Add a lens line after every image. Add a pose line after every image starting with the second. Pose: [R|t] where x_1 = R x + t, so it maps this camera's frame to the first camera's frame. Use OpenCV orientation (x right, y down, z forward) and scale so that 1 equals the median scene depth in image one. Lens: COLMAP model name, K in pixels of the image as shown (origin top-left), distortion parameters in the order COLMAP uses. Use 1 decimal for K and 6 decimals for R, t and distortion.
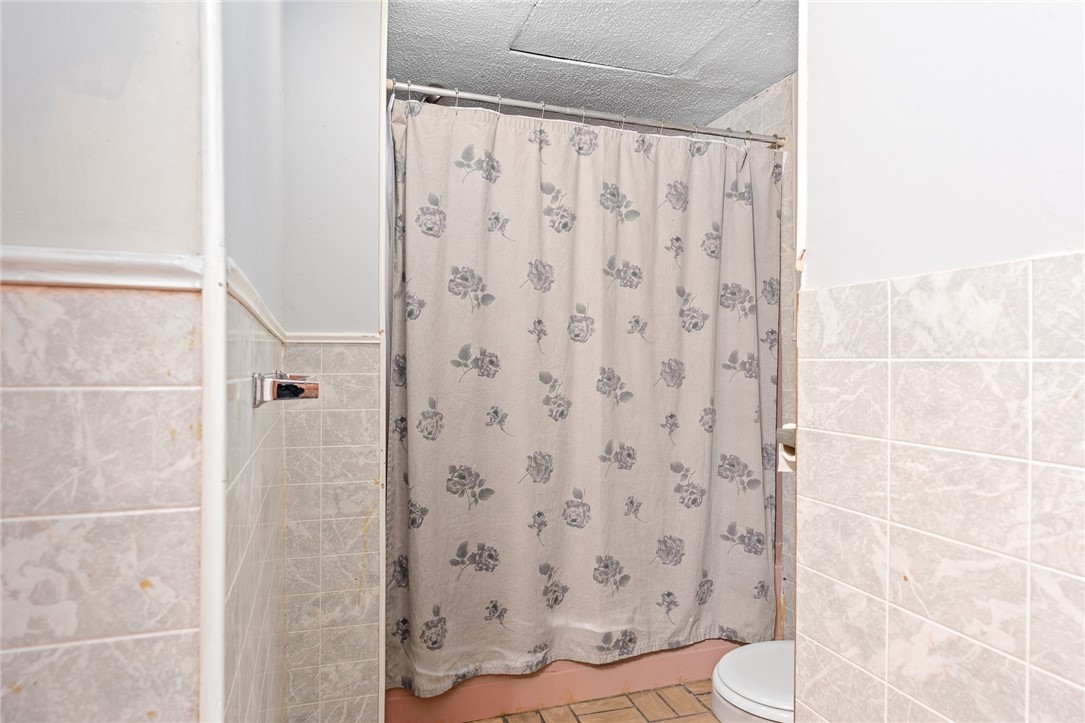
lens RADIAL K [[656.3, 0, 543.8], [0, 656.3, 362.8], [0, 0, 1]] dist [-0.003678, 0.001993]
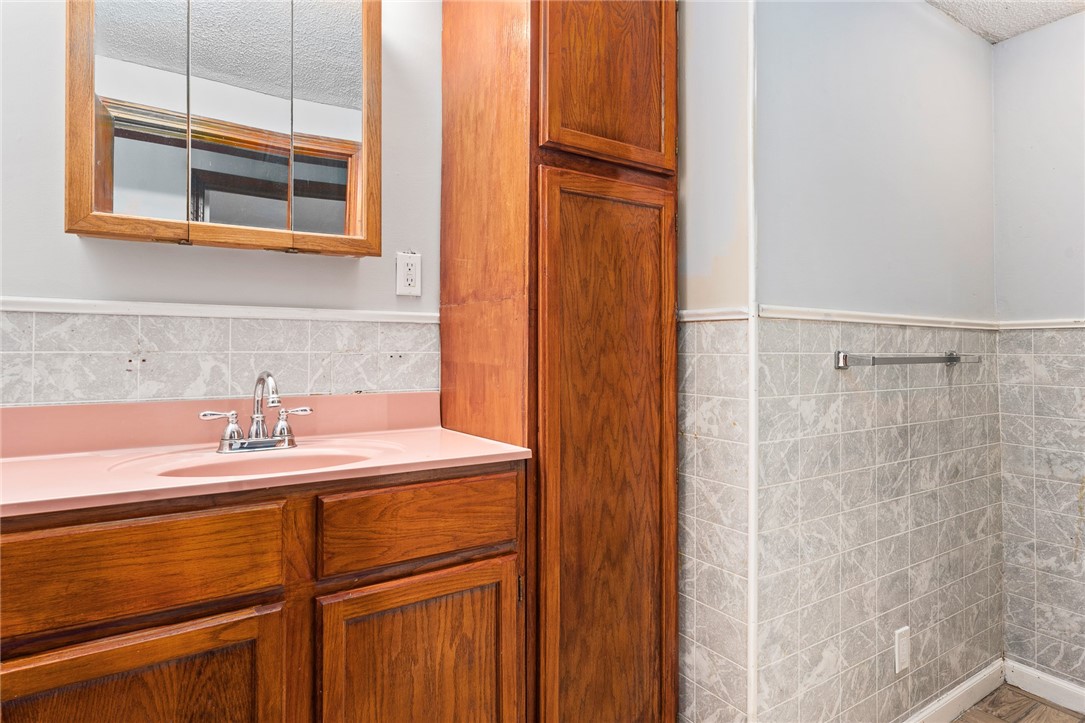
lens RADIAL K [[591.3, 0, 543.0], [0, 591.3, 354.7], [0, 0, 1]] dist [-0.000307, -0.000114]
pose [[0.238681, 0.008737, -0.971059, 0.485218], [0.003084, 0.999948, 0.009755, 0.003344], [0.971093, -0.005323, 0.238641, -0.118752]]
